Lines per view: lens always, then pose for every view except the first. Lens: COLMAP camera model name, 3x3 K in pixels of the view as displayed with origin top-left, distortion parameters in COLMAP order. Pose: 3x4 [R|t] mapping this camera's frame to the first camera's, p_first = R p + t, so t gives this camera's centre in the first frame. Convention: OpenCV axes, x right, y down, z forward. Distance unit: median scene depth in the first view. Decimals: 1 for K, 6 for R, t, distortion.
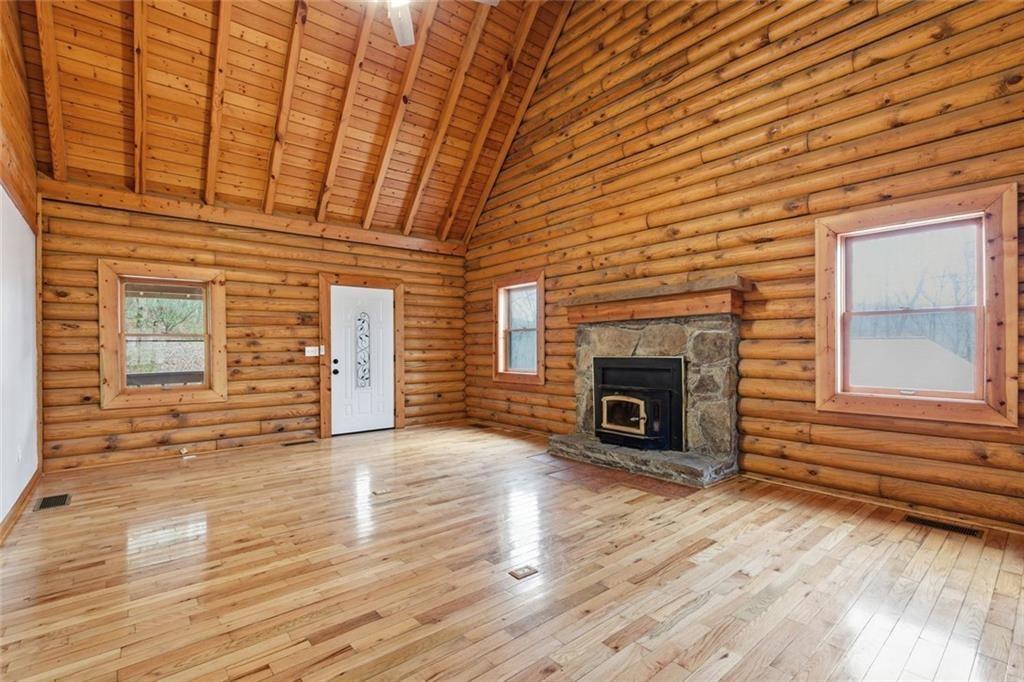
lens RADIAL K [[466.9, 0, 513.0], [0, 466.9, 344.4], [0, 0, 1]] dist [-0.004621, -0.000332]
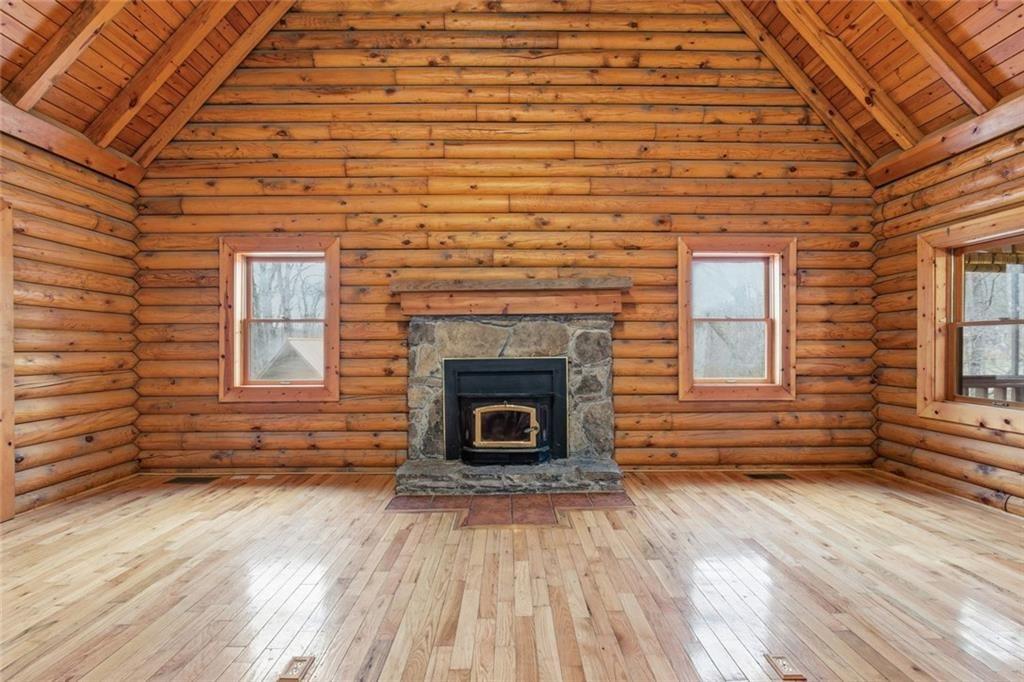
lens RADIAL K [[466.9, 0, 514.3], [0, 466.9, 346.2], [0, 0, 1]] dist [-0.004621, -0.000332]
pose [[0.630376, 0.005487, 0.776270, -0.402343], [-0.004695, 0.999984, -0.003256, 0.007937], [-0.776276, -0.001592, 0.630392, 0.457154]]
